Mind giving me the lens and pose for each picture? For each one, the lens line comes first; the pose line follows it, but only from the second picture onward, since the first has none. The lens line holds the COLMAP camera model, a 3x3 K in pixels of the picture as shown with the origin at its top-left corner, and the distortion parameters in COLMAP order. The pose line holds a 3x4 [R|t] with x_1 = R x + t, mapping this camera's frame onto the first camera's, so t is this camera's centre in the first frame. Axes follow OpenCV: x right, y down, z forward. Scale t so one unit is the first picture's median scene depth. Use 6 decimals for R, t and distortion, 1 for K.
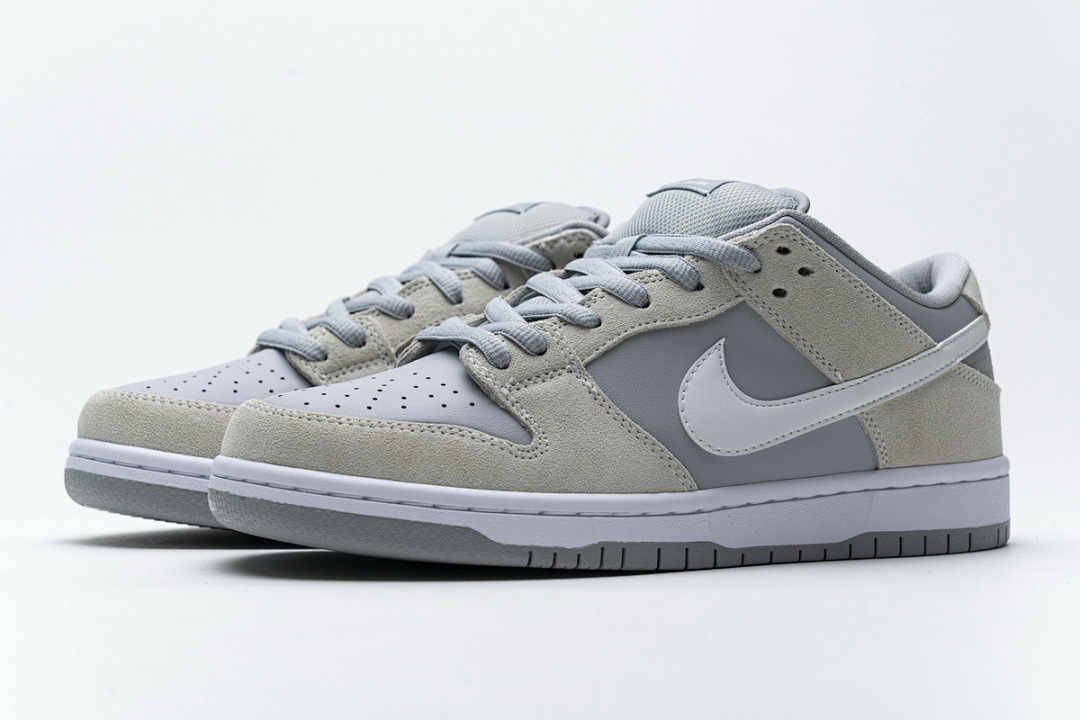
lens RADIAL K [[2084.3, 0, 544.3], [0, 2084.3, 369.3], [0, 0, 1]] dist [-0.010989, 0.000000]
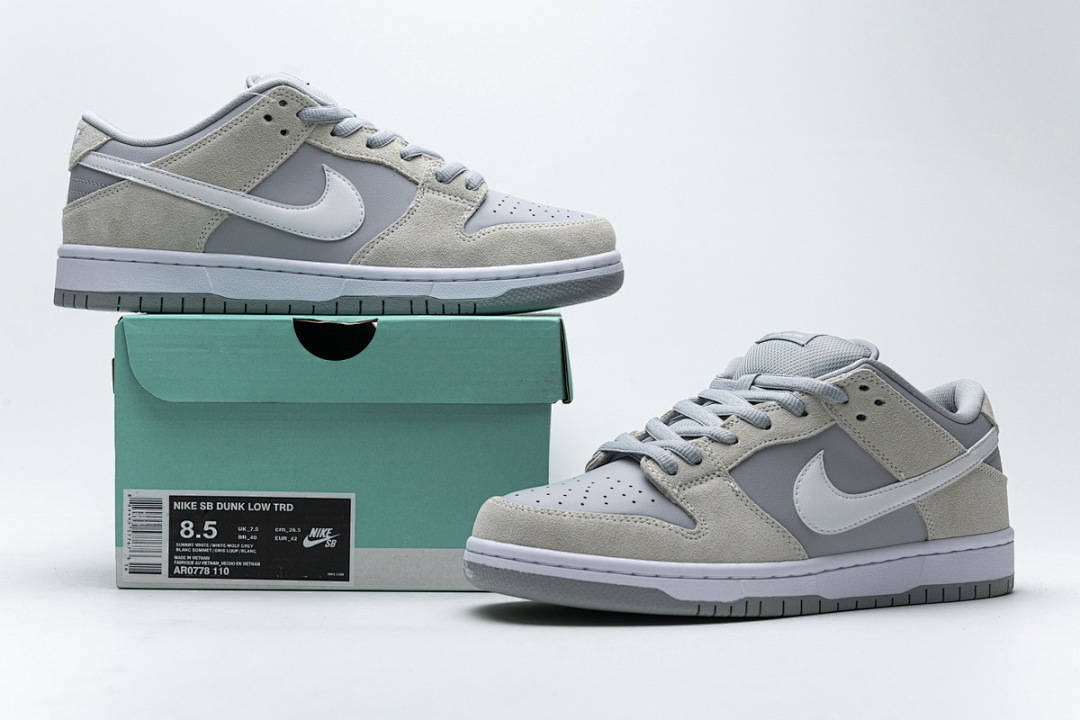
lens RADIAL K [[1878.4, 0, 538.8], [0, 1878.4, 356.5], [0, 0, 1]] dist [-0.045204, 0.000000]
pose [[0.999630, -0.004684, 0.026795, -0.141666], [0.005291, 0.999730, -0.022614, -0.051278], [-0.026682, 0.022747, 0.999385, -0.270758]]
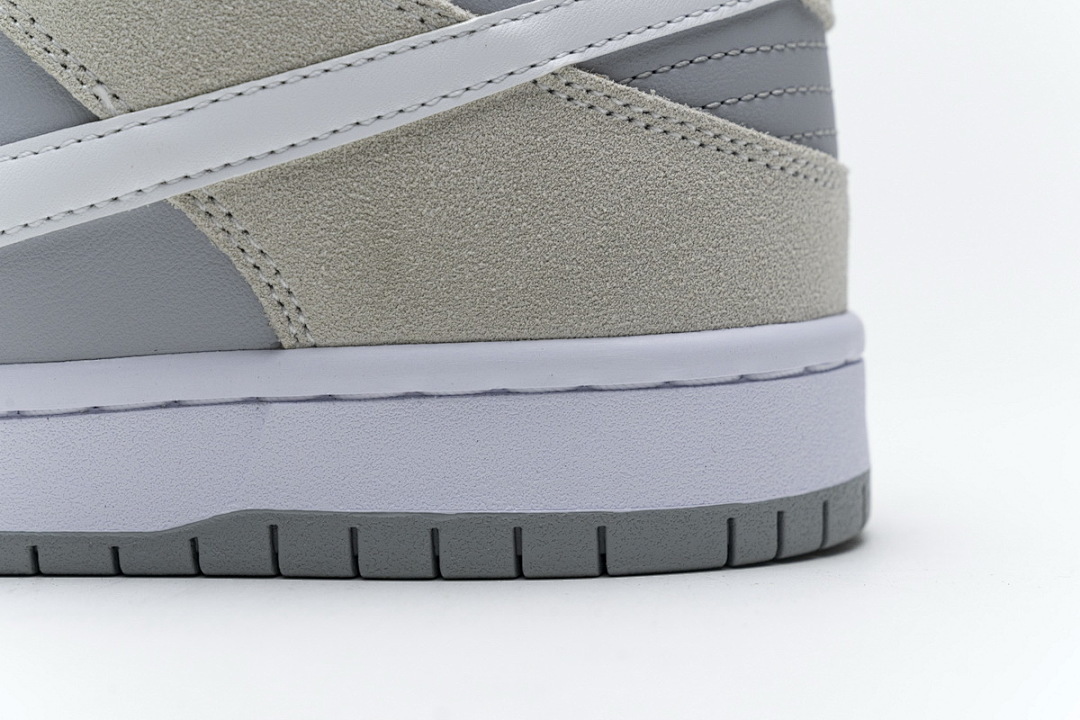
lens RADIAL K [[2084.3, 0, 536.7], [0, 2084.3, 349.2], [0, 0, 1]] dist [-0.010989, 0.000000]
pose [[0.877692, 0.037422, -0.477761, 0.401723], [-0.007400, 0.997886, 0.064568, 0.024452], [0.479168, -0.053136, 0.876114, 0.720650]]
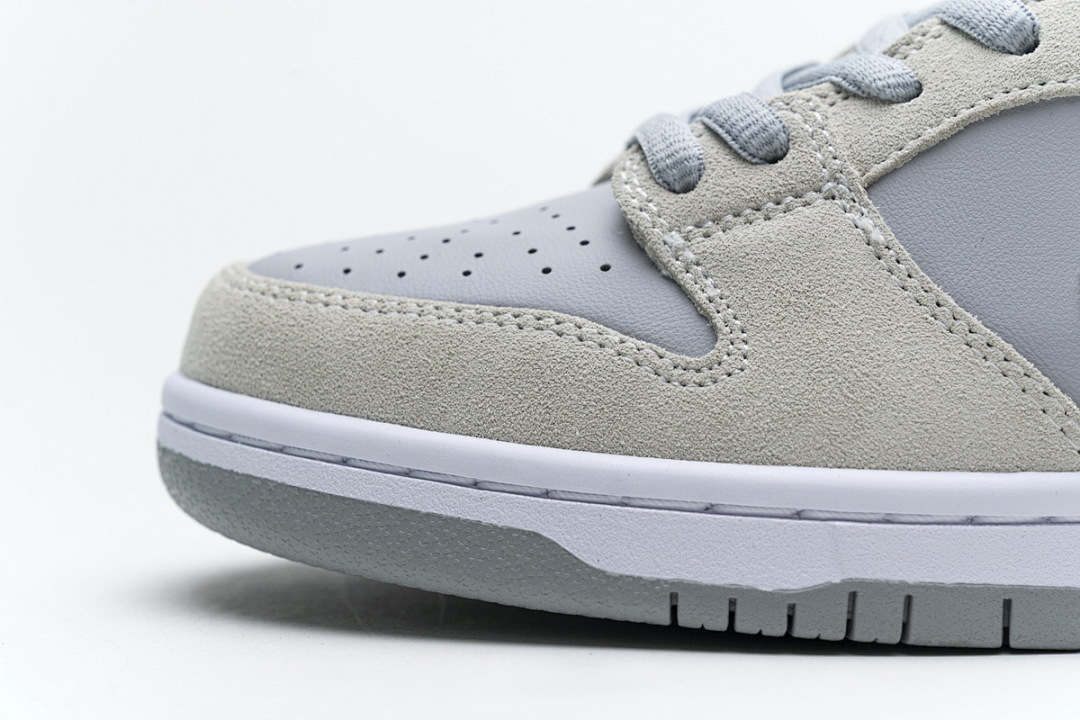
lens RADIAL K [[2084.3, 0, 531.4], [0, 2084.3, 361.1], [0, 0, 1]] dist [-0.010989, 0.000000]
pose [[0.882657, 0.016891, -0.469715, 0.166291], [-0.000487, 0.999386, 0.035023, 0.020673], [0.470018, -0.030685, 0.882123, 0.558146]]
